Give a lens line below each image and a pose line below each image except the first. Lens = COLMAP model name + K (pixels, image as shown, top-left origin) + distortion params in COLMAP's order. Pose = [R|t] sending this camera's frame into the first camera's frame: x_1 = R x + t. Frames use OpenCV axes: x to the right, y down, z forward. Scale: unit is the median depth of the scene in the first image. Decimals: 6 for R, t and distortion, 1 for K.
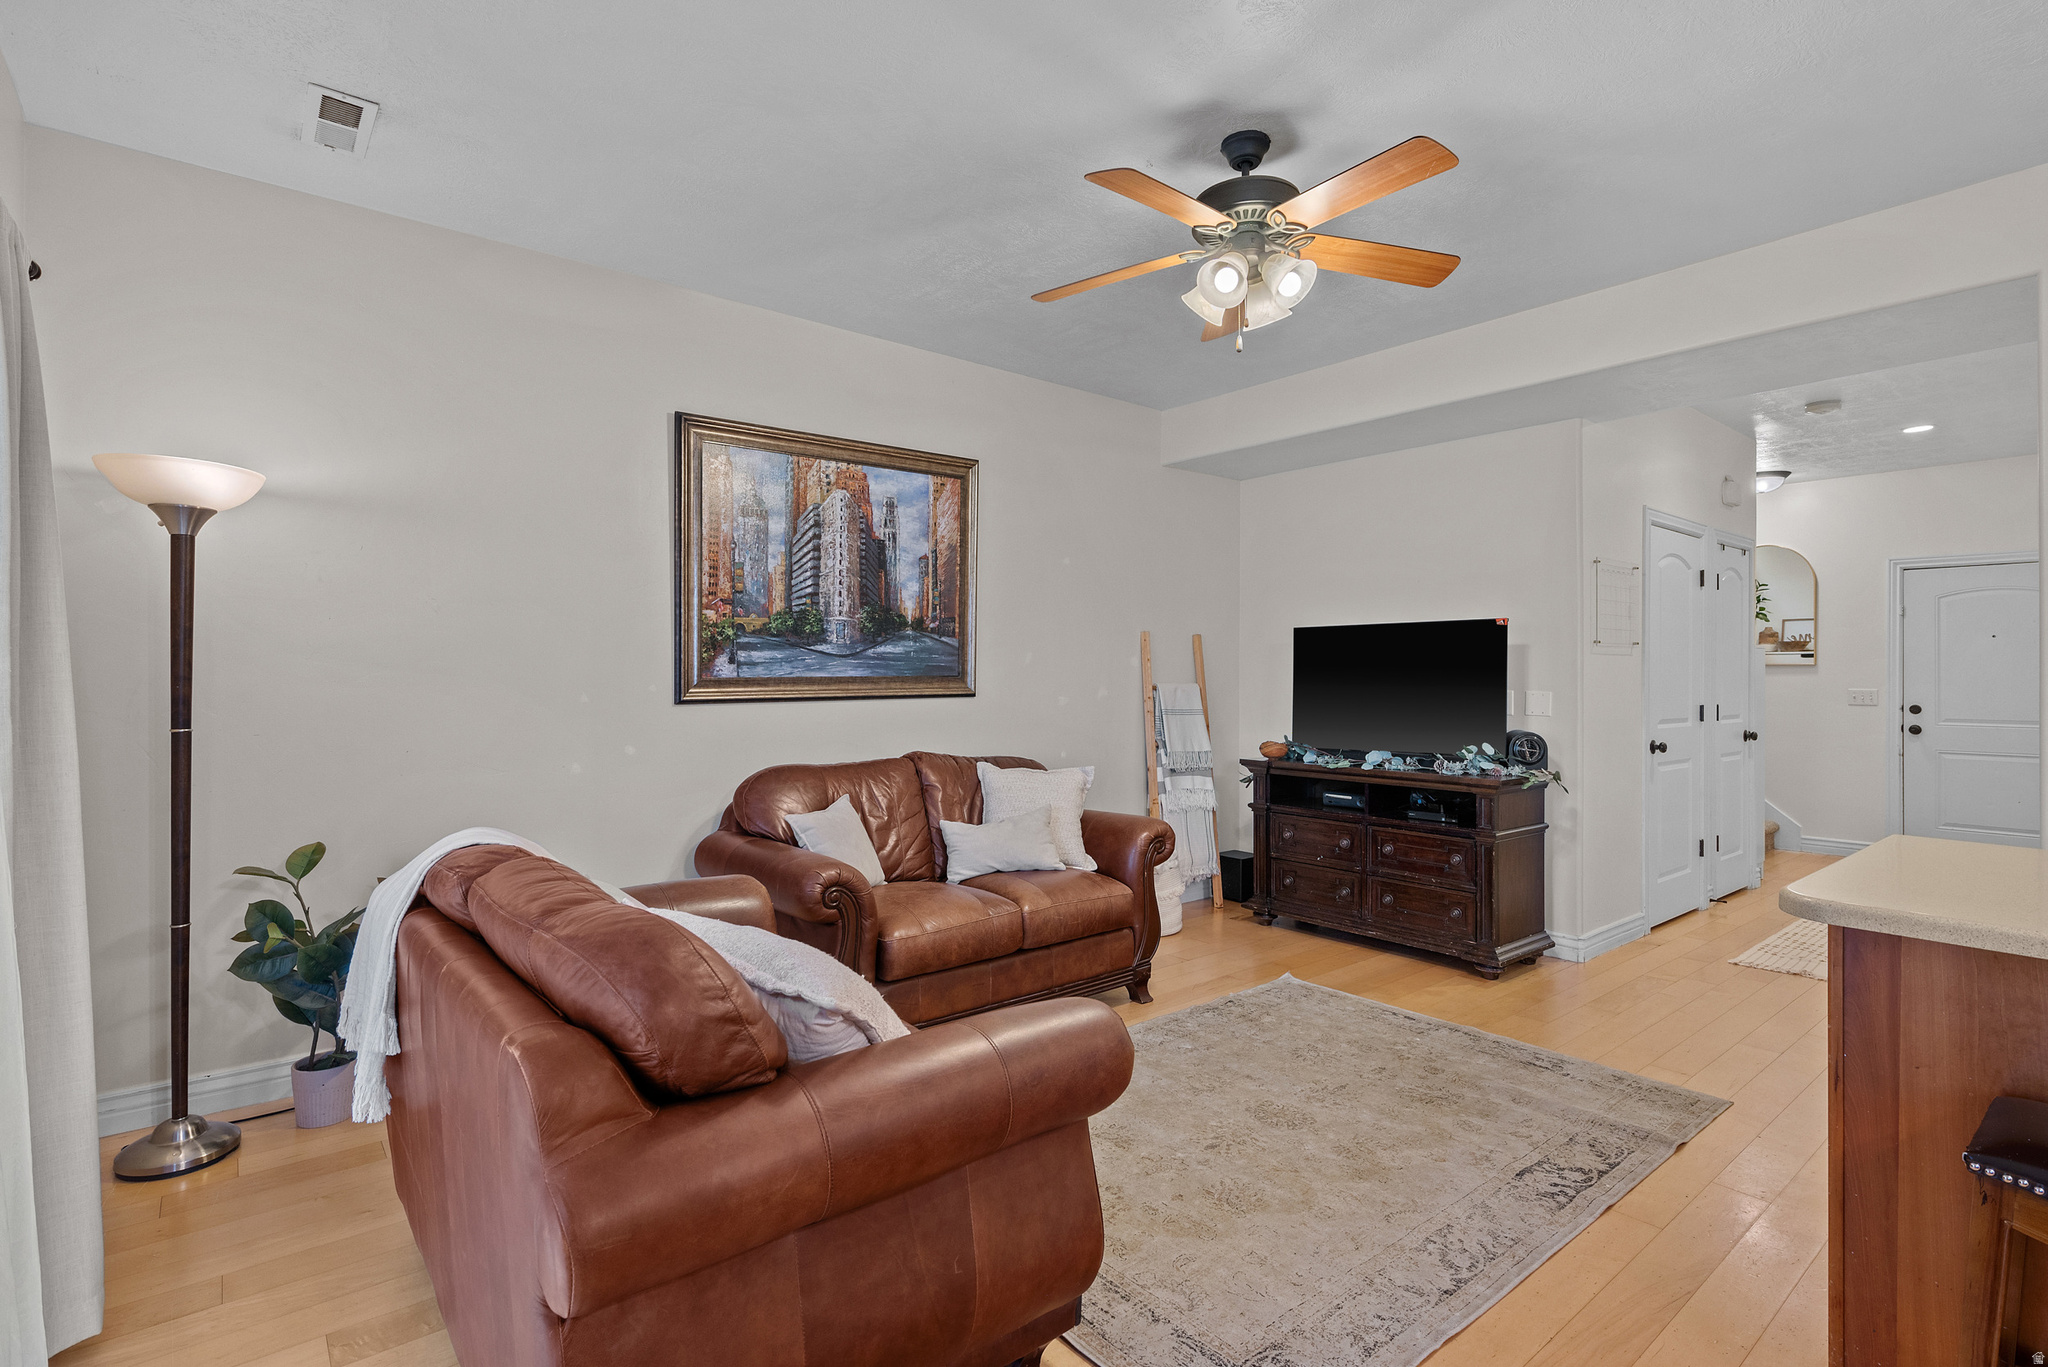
lens RADIAL K [[983.4, 0, 1039.4], [0, 983.4, 673.3], [0, 0, 1]] dist [0.001765, 0.000219]
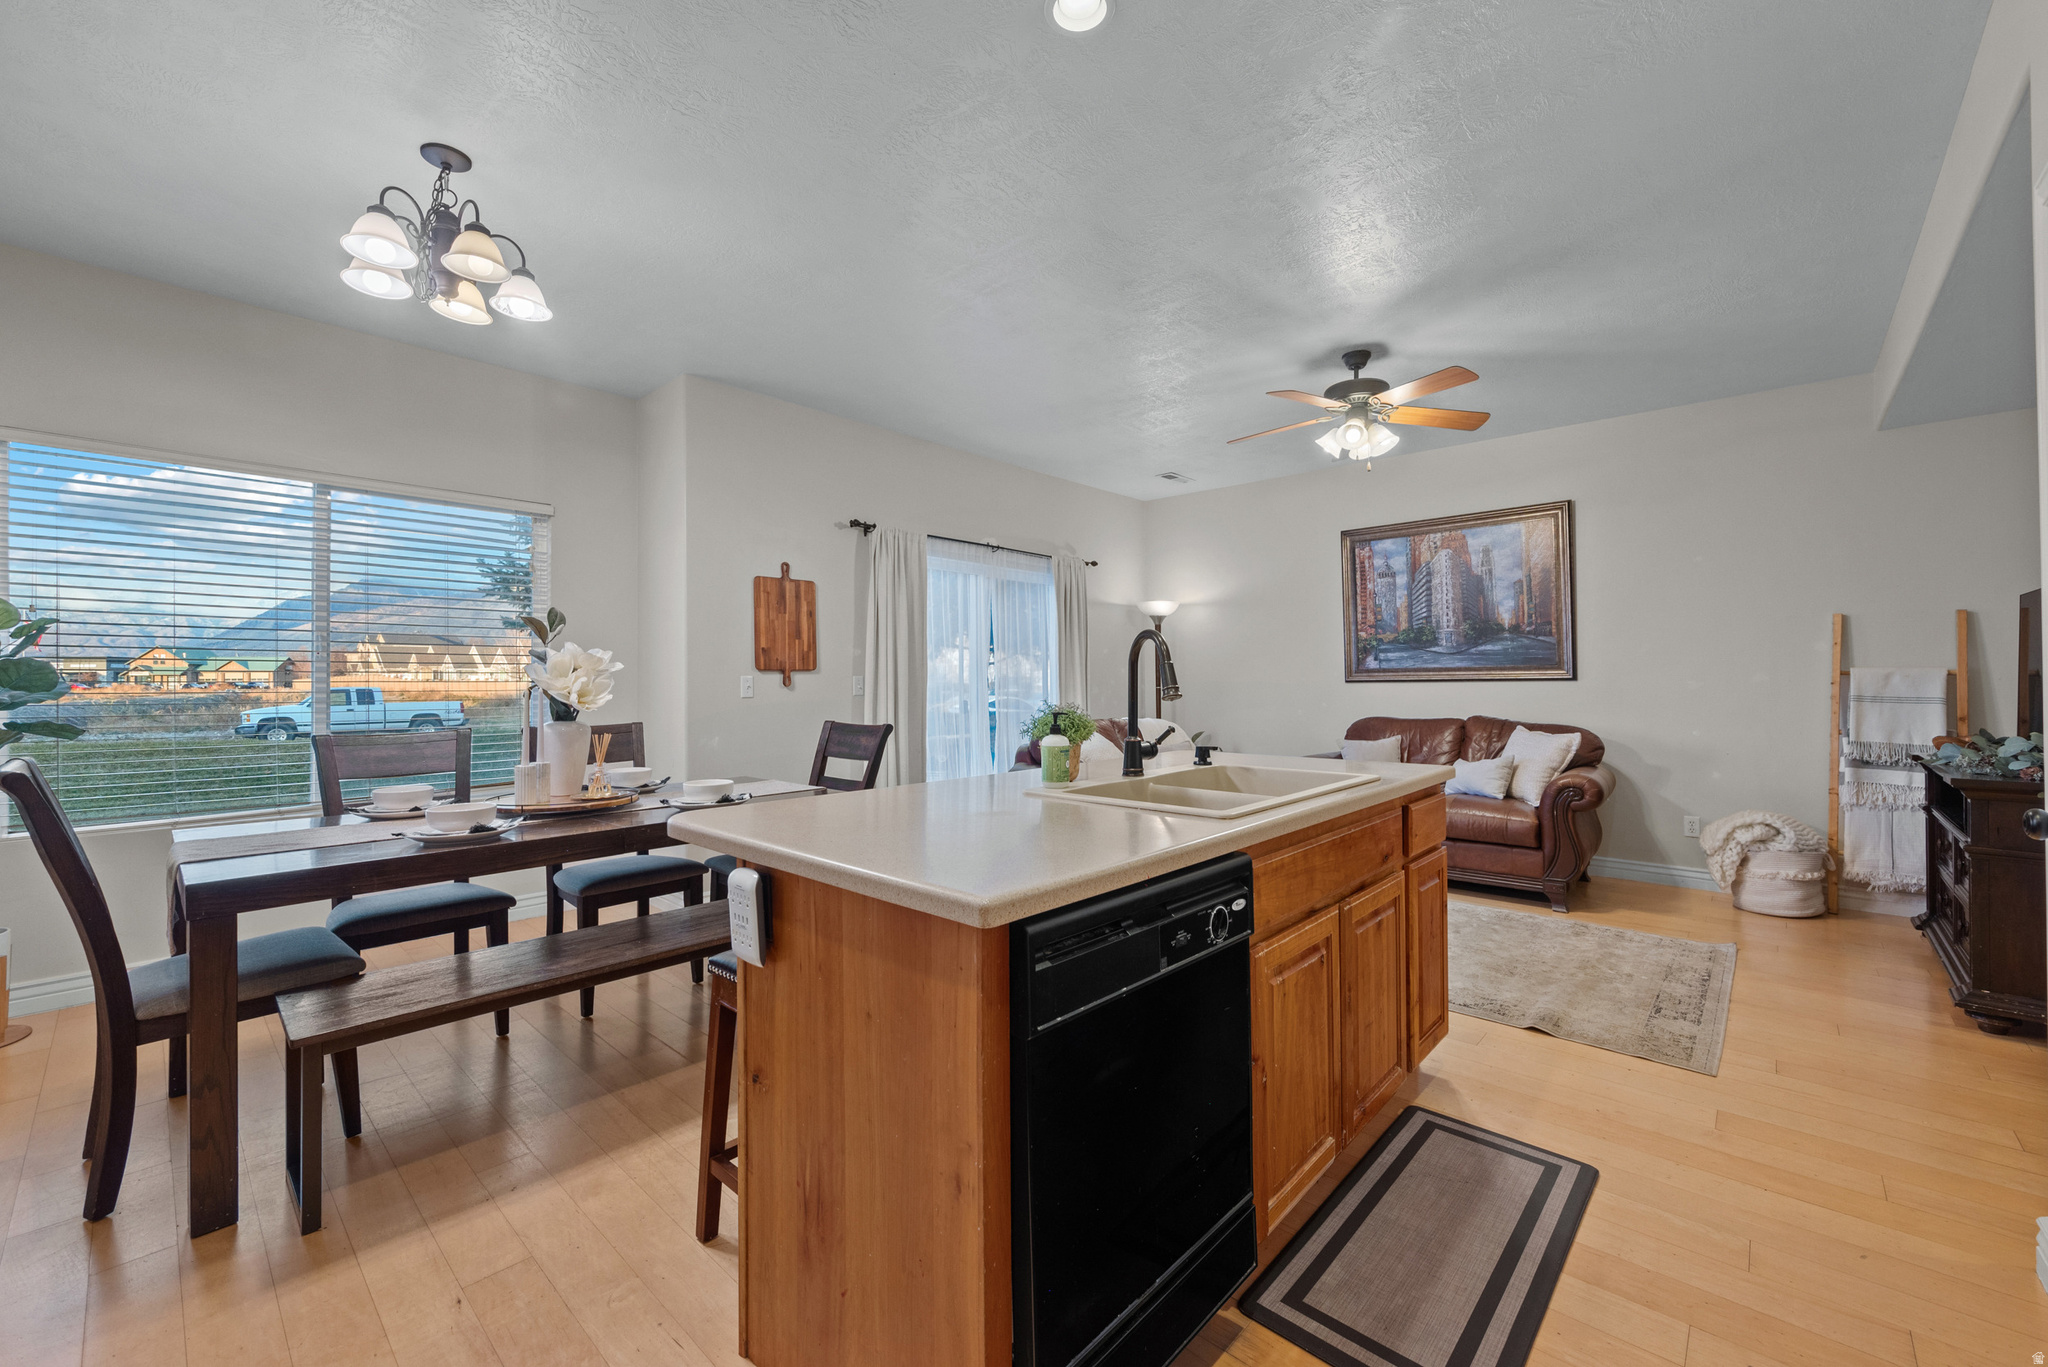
lens RADIAL K [[832.5, 0, 1016.2], [0, 832.5, 673.1], [0, 0, 1]] dist [-0.001359, 0.000130]
pose [[0.131212, -0.011662, -0.991286, 1.052284], [0.007928, 0.999911, -0.010714, 0.022686], [0.991323, -0.006453, 0.131293, 0.136896]]
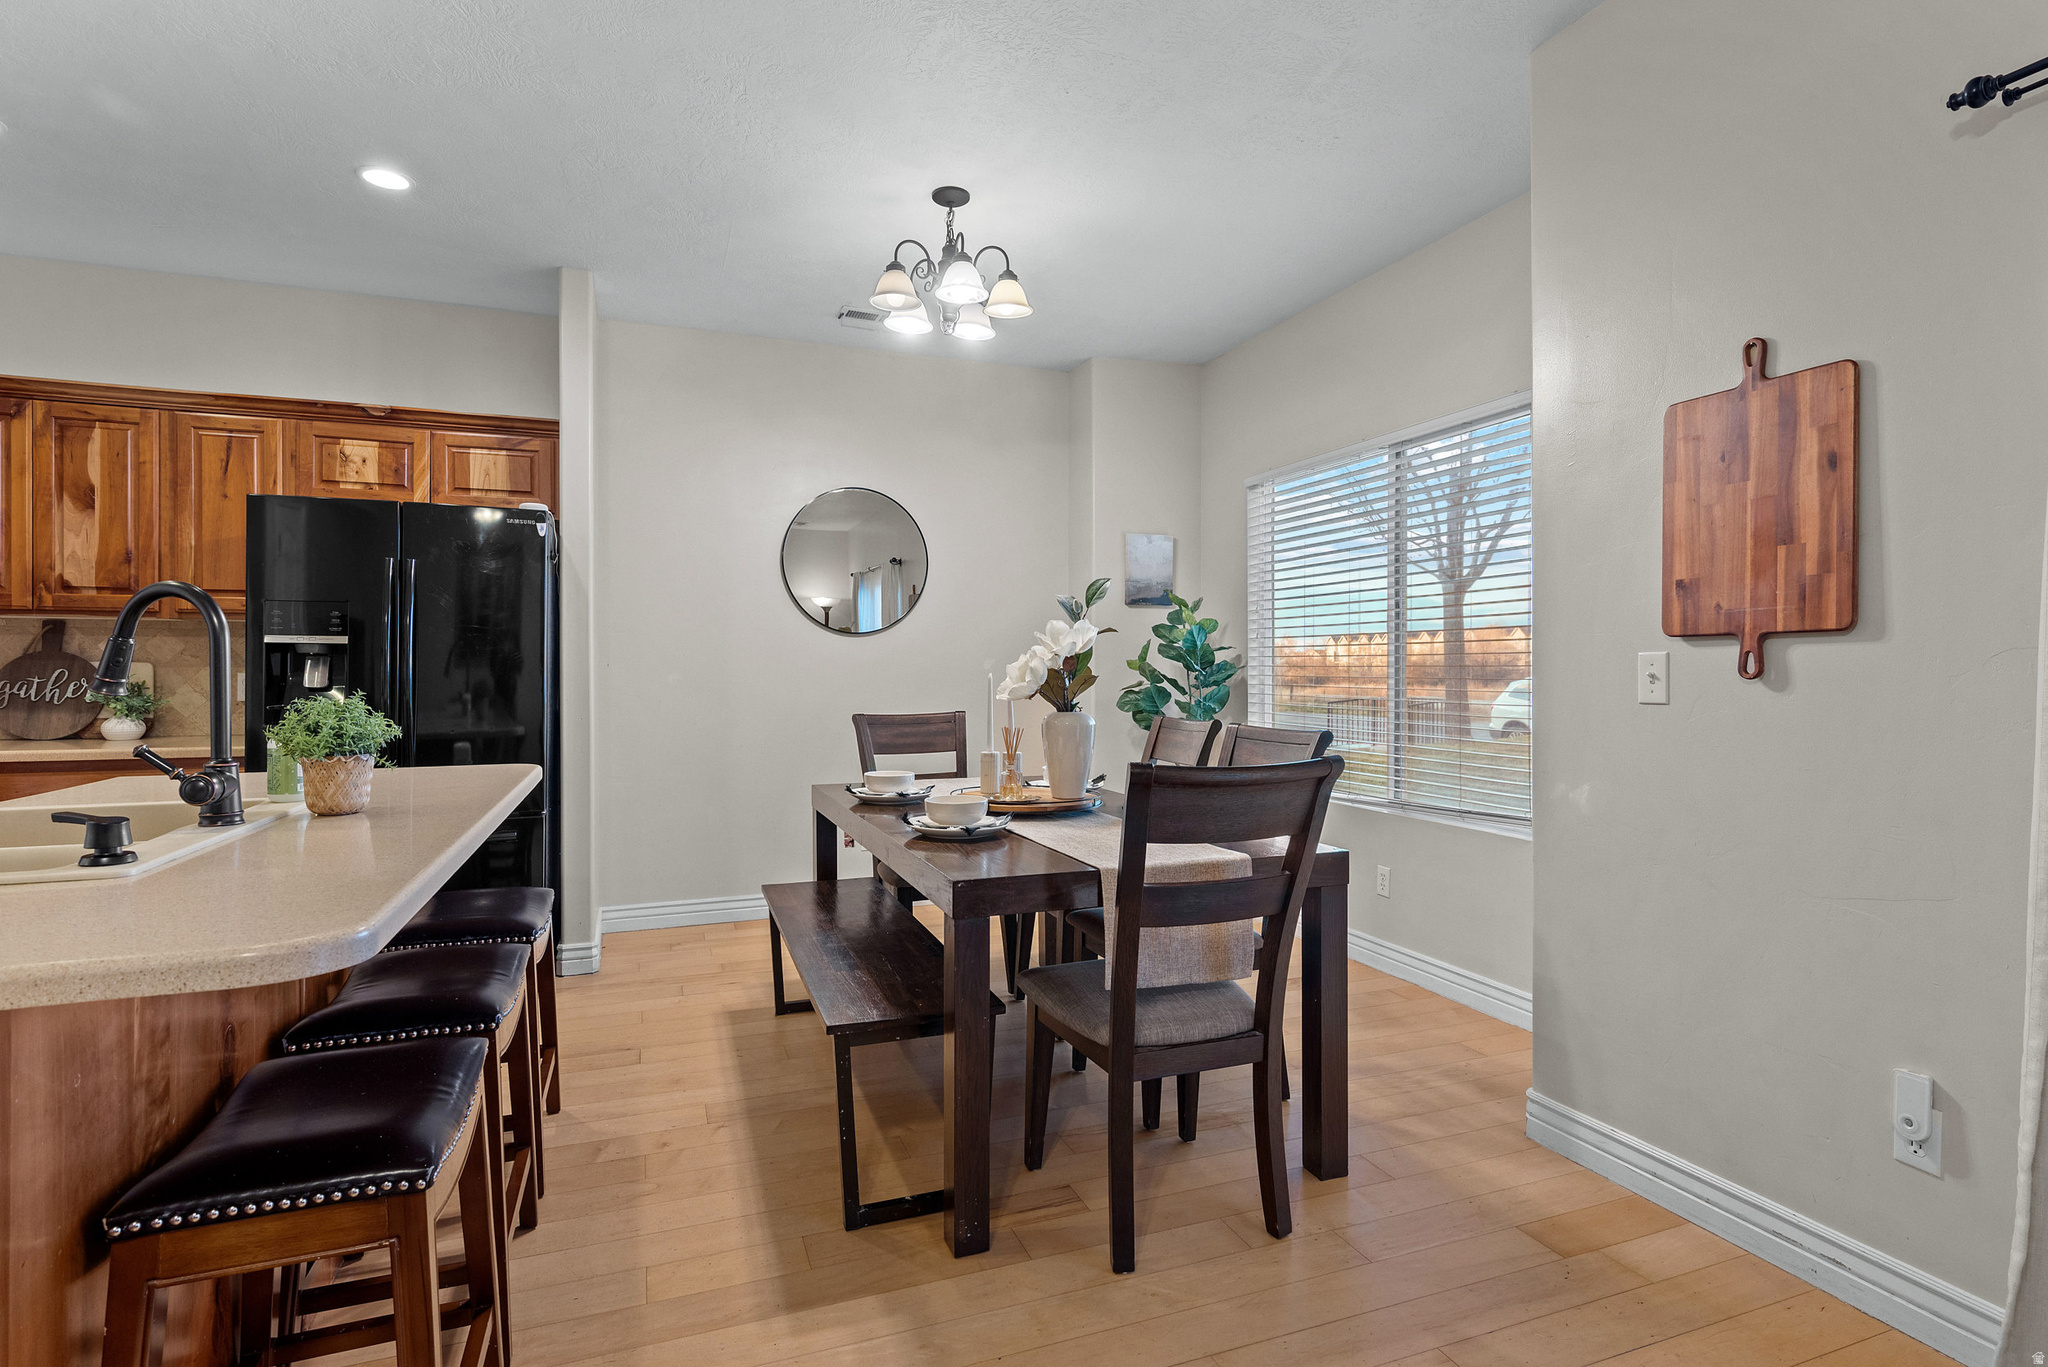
lens RADIAL K [[1020.7, 0, 1026.6], [0, 1020.7, 674.6], [0, 0, 1]] dist [0.000247, -0.000593]
pose [[-0.944760, -0.009199, 0.327634, 0.067587], [-0.007760, 0.999954, 0.005697, 0.024499], [-0.327671, 0.002839, -0.944788, 0.570838]]
